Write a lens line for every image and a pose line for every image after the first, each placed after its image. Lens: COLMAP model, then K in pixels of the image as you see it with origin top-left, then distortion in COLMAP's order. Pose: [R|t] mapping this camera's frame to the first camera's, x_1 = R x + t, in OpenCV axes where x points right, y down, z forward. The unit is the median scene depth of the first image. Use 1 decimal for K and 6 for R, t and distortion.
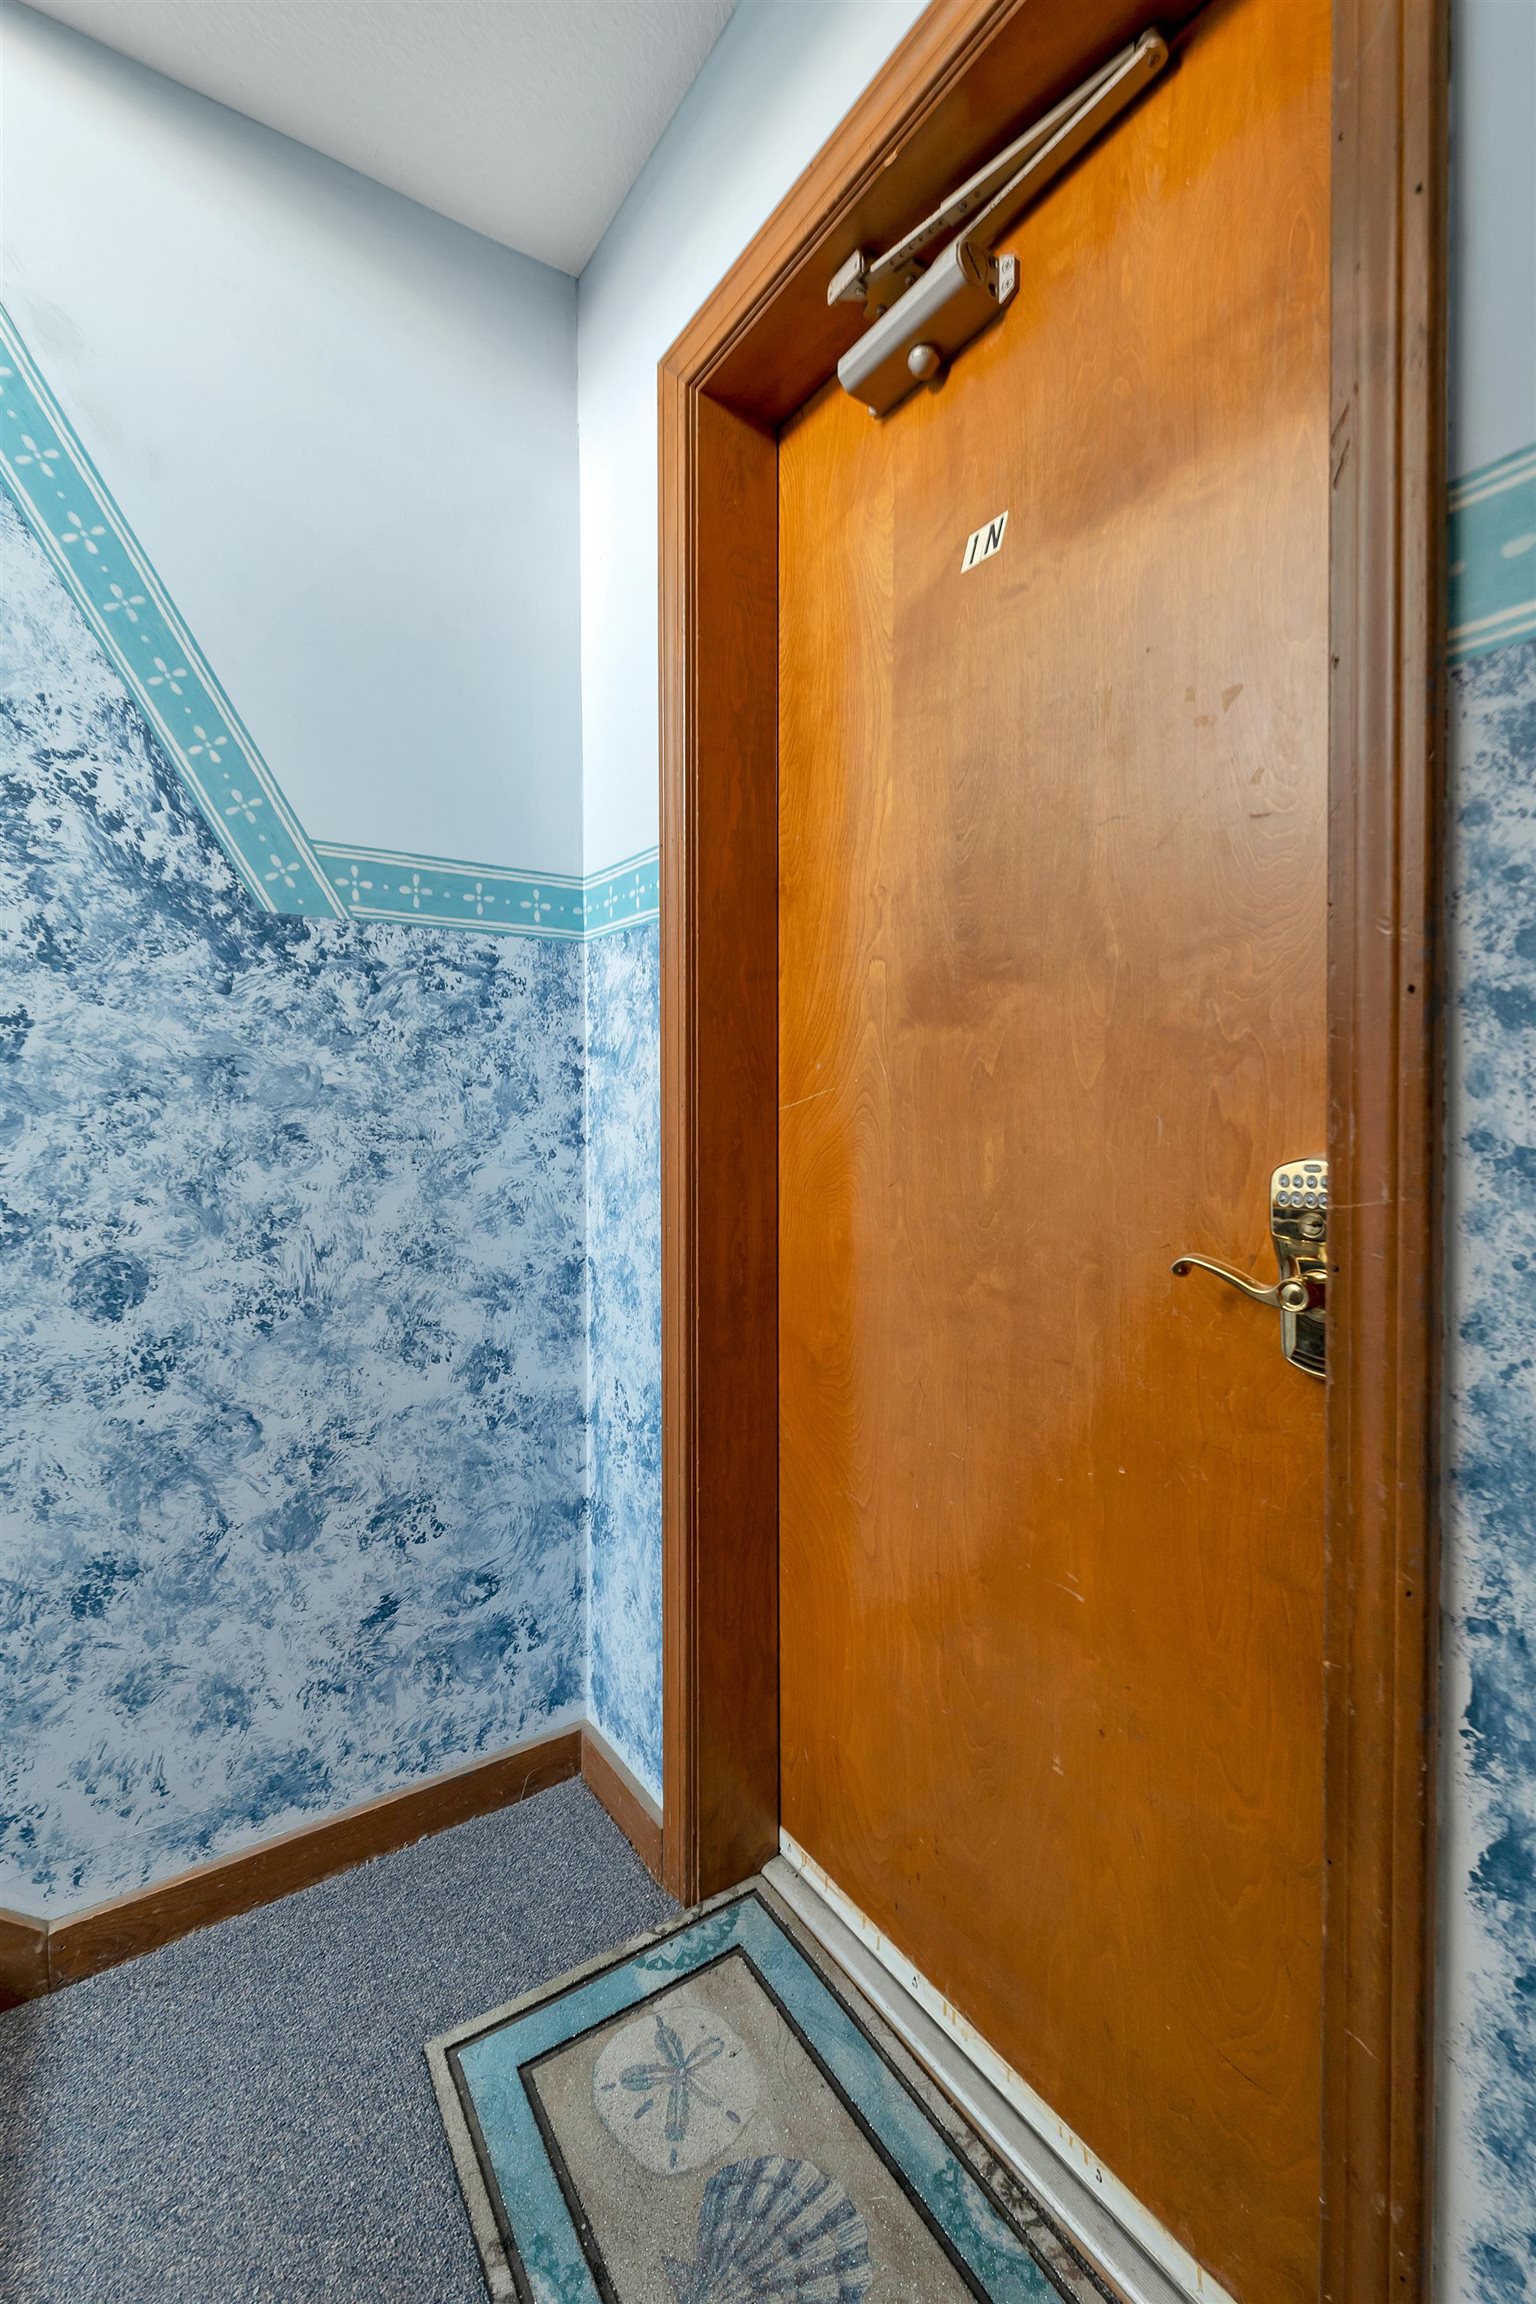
lens RADIAL K [[993.9, 0, 795.1], [0, 993.9, 1111.7], [0, 0, 1]] dist [-0.003053, 0.000006]
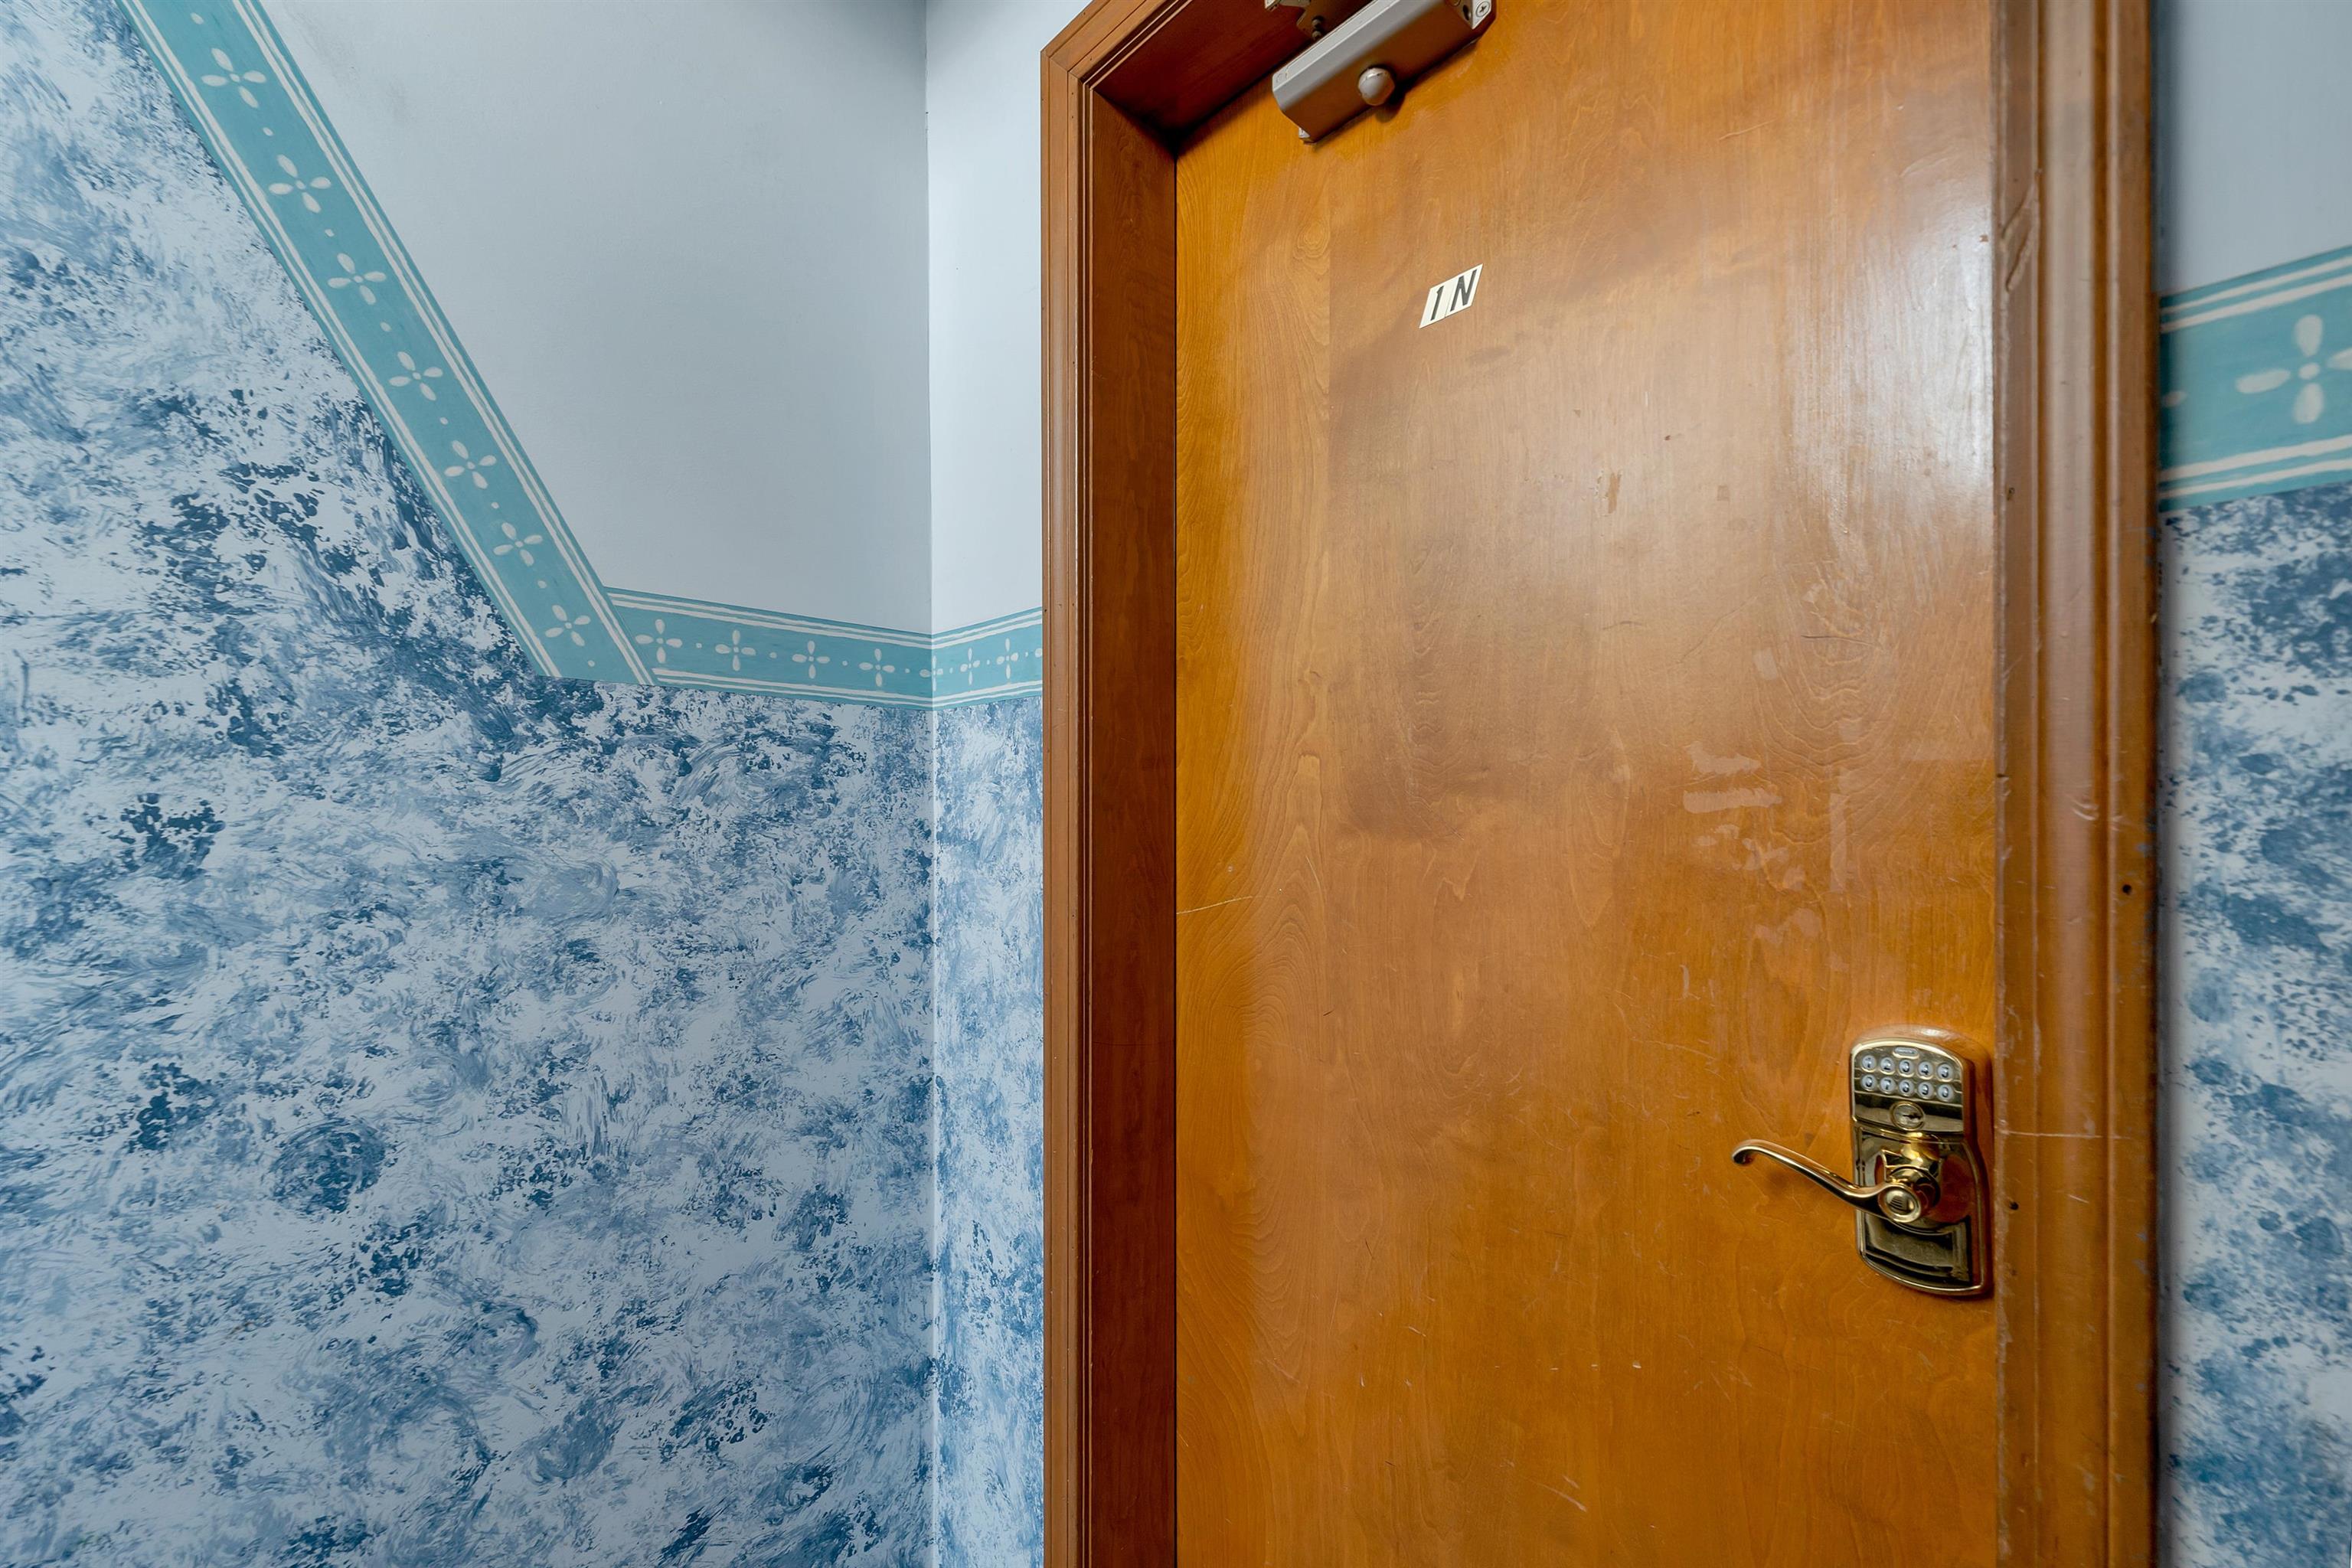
lens RADIAL K [[989.3, 0, 1170.2], [0, 989.3, 806.0], [0, 0, 1]] dist [0.000200, 0.000182]
pose [[0.989093, 0.003379, 0.147255, -0.157480], [-0.001996, 0.999952, -0.009541, -0.093031], [-0.147280, 0.009143, 0.989053, 0.142262]]
